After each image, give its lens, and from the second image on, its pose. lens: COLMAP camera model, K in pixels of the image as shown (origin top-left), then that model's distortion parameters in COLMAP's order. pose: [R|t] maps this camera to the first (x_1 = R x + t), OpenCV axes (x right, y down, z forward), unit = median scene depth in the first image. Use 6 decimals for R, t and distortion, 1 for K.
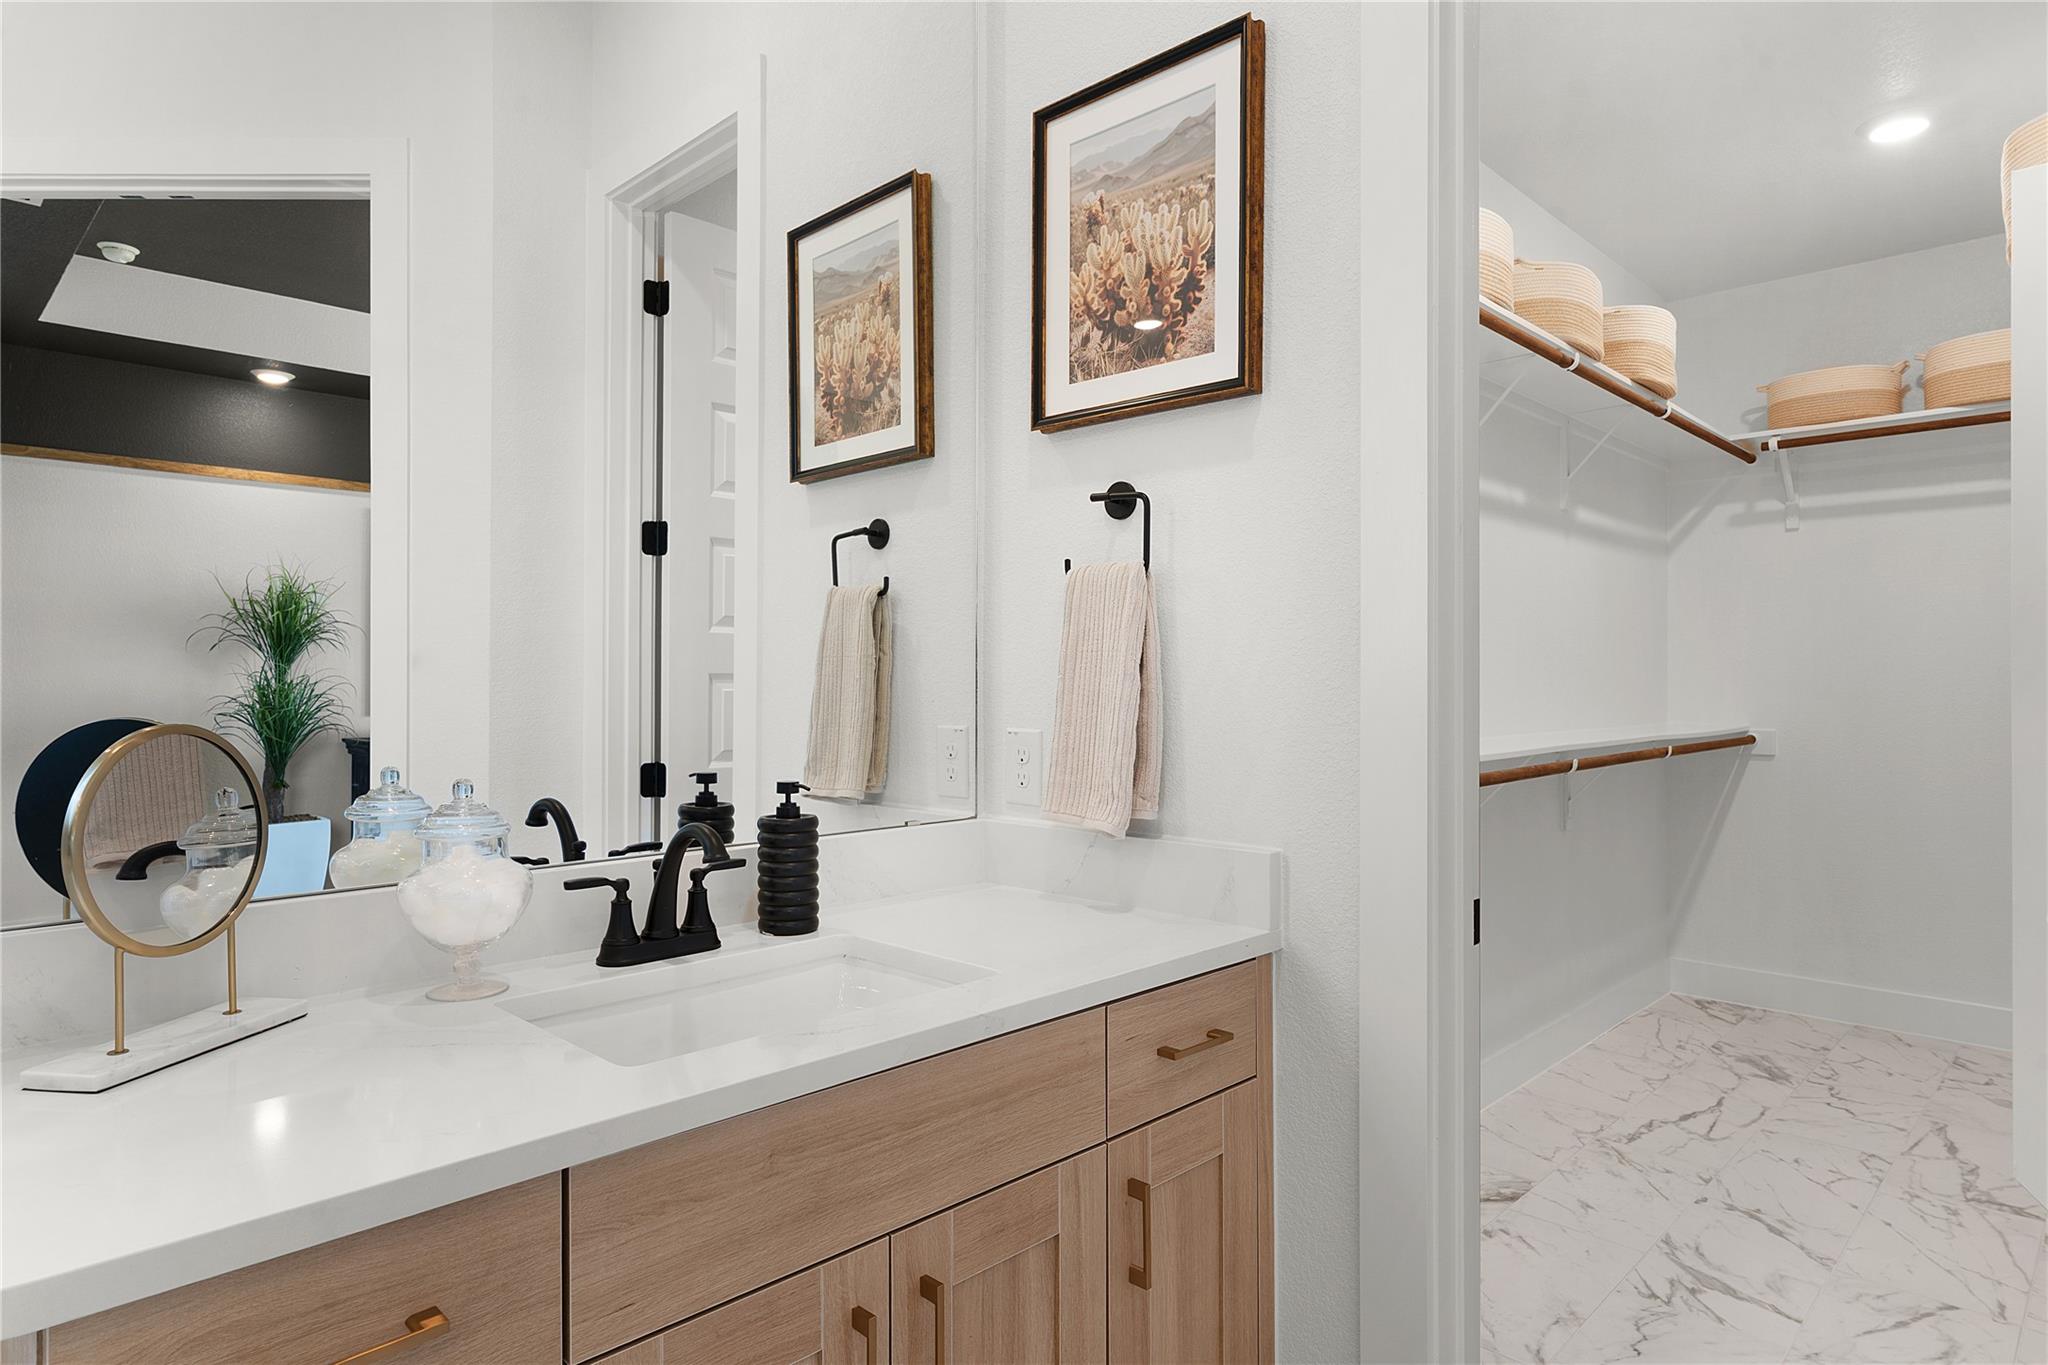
lens RADIAL K [[1171.0, 0, 1029.9], [0, 1171.0, 684.3], [0, 0, 1]] dist [-0.000571, 0.000525]
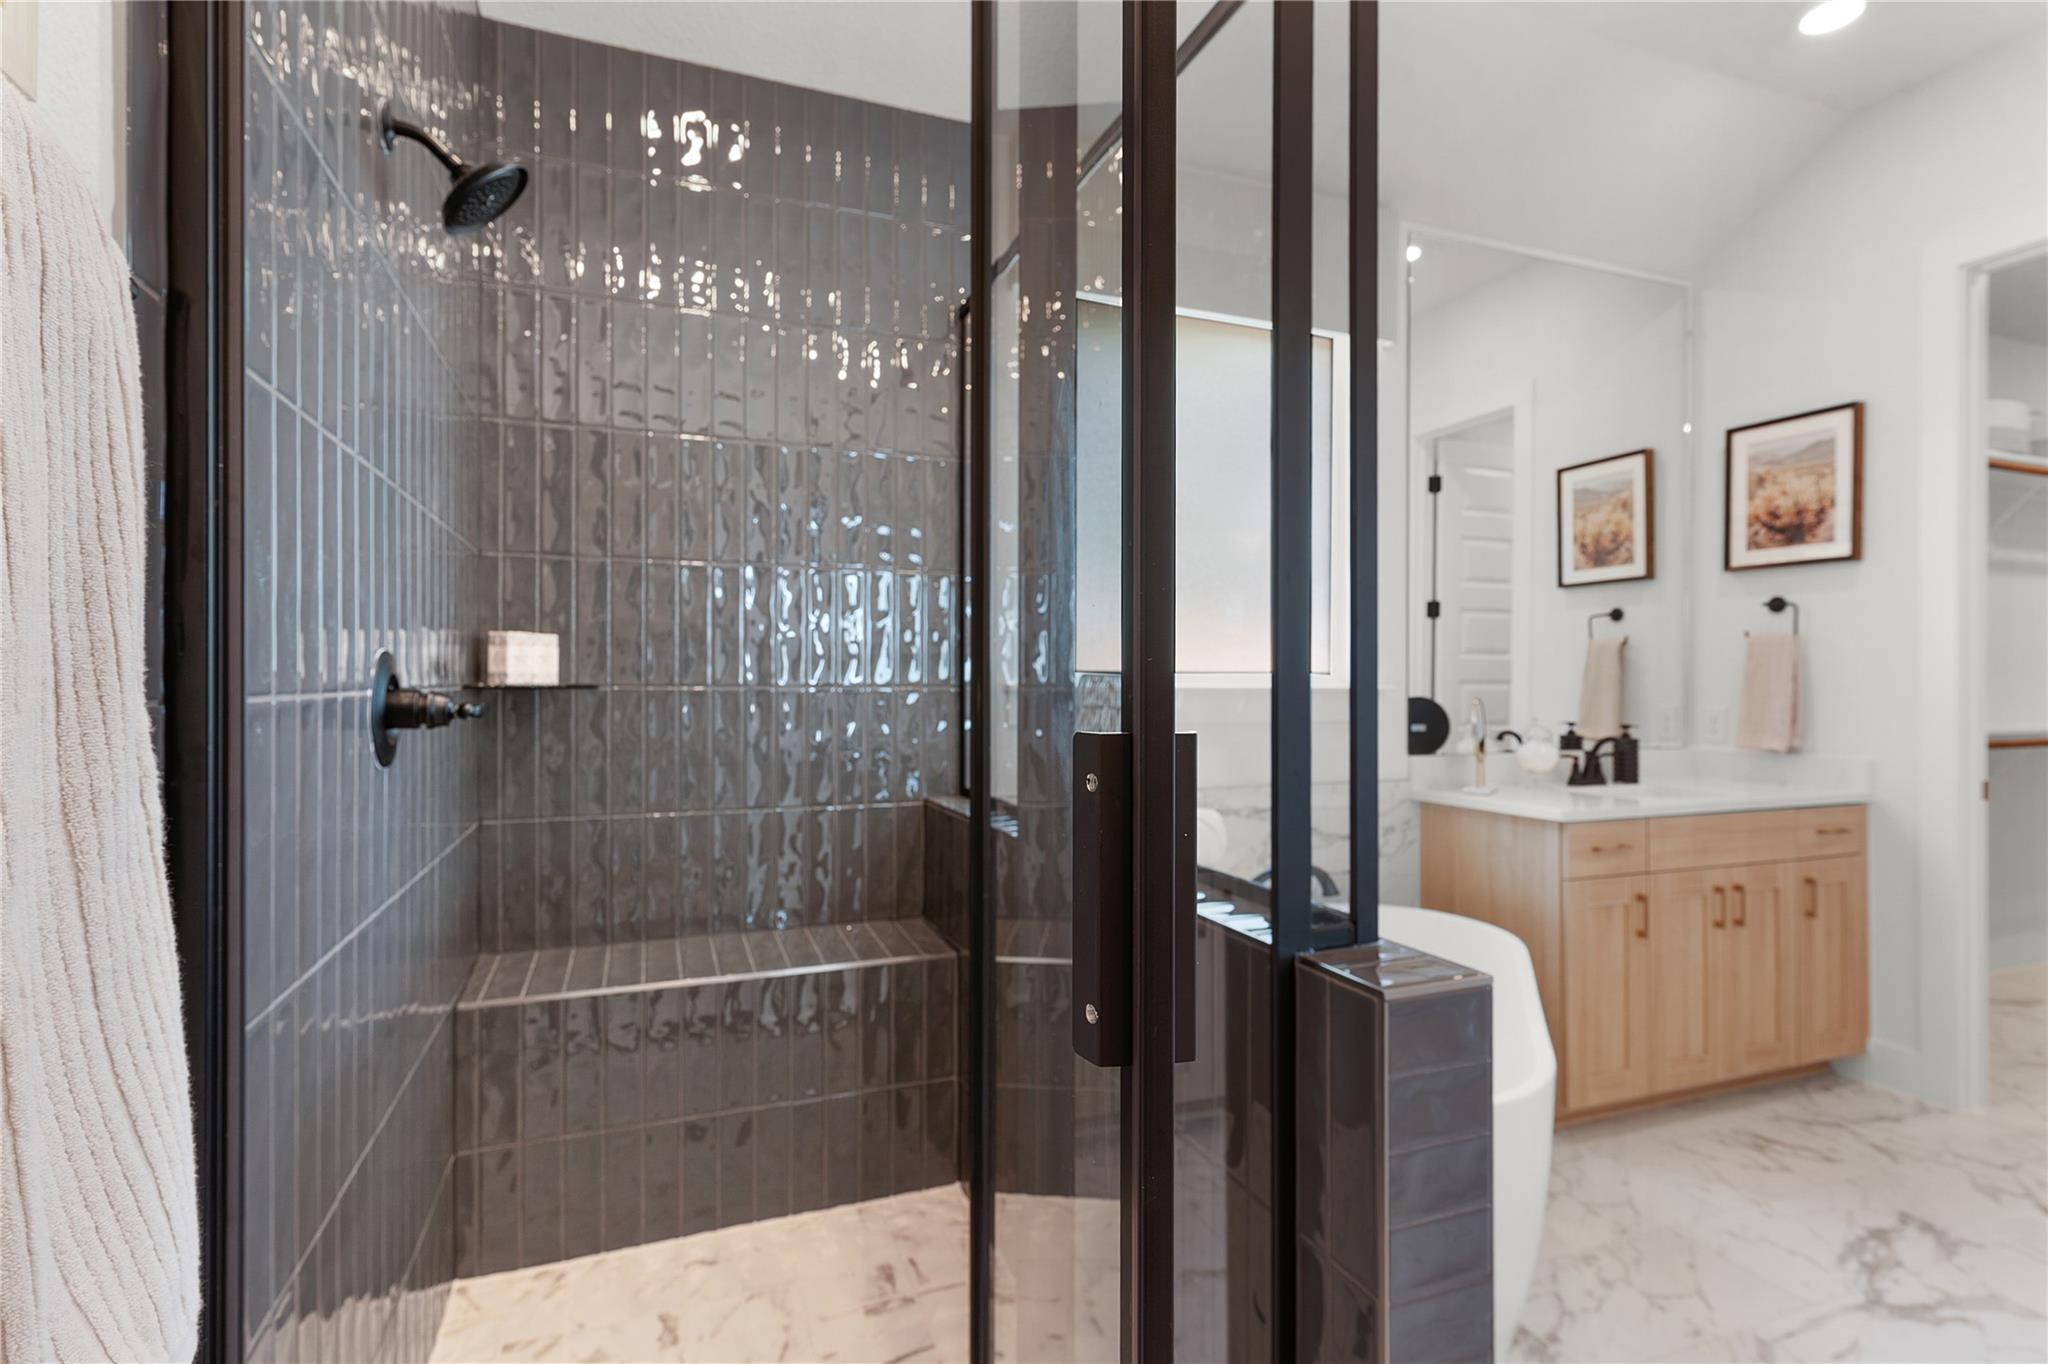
lens RADIAL K [[992.8, 0, 1027.2], [0, 992.8, 679.3], [0, 0, 1]] dist [-0.004125, 0.000977]
pose [[0.914085, 0.008203, -0.405441, -0.463889], [-0.012521, 0.999890, -0.007999, 0.018711], [0.405330, 0.012388, 0.914086, -1.310682]]
